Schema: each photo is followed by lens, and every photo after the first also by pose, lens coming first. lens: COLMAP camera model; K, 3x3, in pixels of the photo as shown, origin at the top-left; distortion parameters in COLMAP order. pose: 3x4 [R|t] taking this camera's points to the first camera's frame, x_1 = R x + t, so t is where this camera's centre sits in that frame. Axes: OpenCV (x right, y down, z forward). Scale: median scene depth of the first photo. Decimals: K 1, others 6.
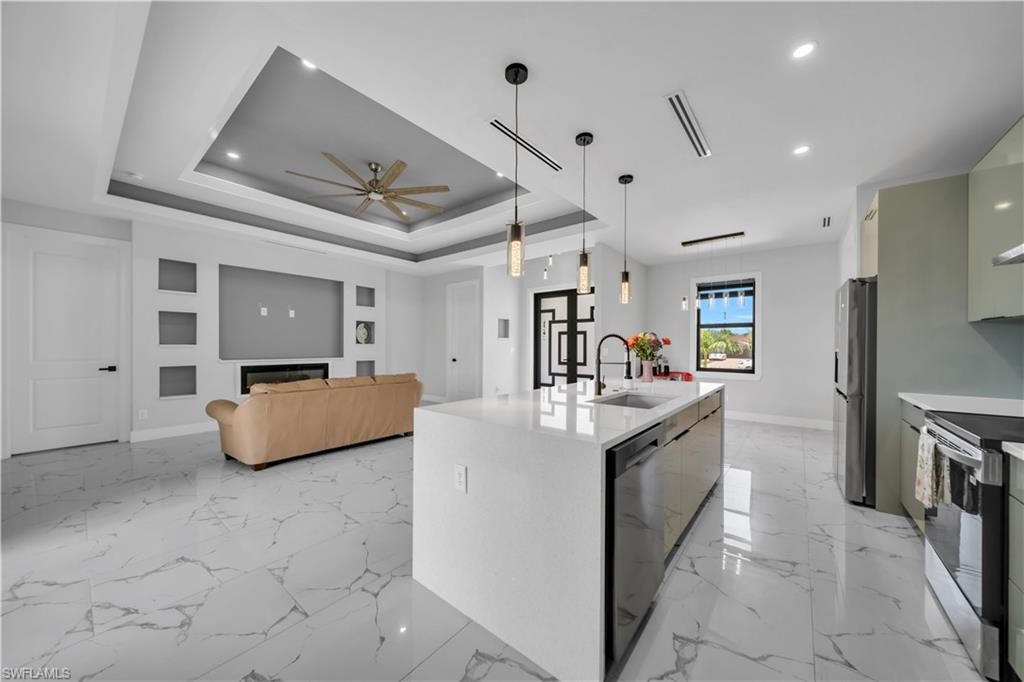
lens RADIAL K [[358.9, 0, 511.0], [0, 358.9, 344.5], [0, 0, 1]] dist [-0.001696, -0.000718]
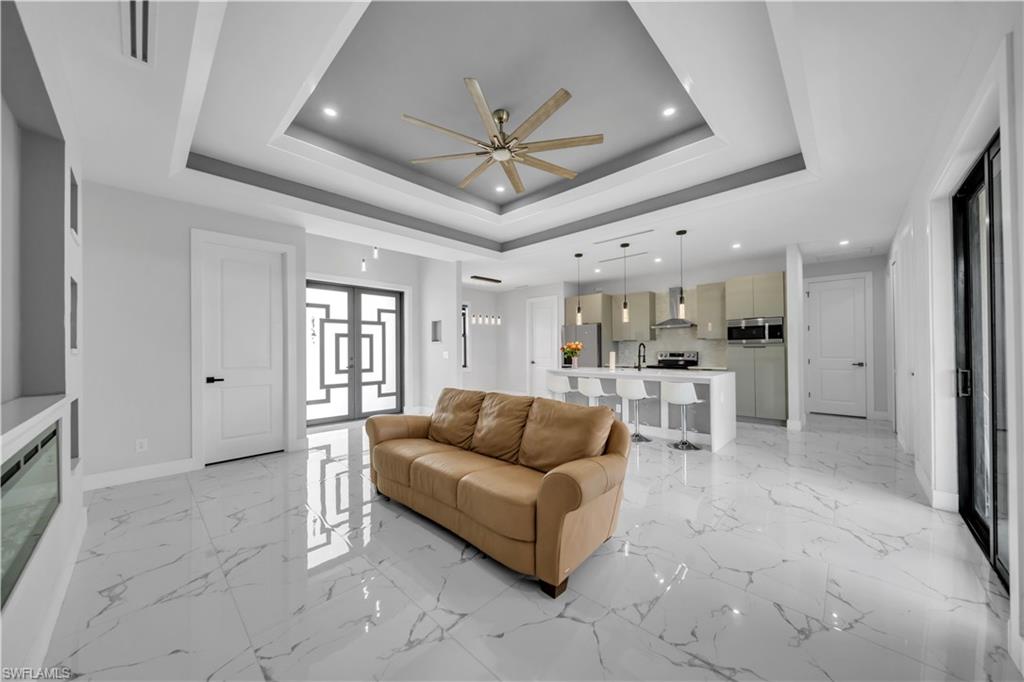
lens RADIAL K [[358.9, 0, 518.6], [0, 358.9, 350.3], [0, 0, 1]] dist [-0.001696, -0.000718]
pose [[0.056175, -0.007984, 0.998389, -0.687947], [0.004008, 0.999962, 0.007771, -0.002129], [-0.998413, 0.003565, 0.056205, 0.560113]]
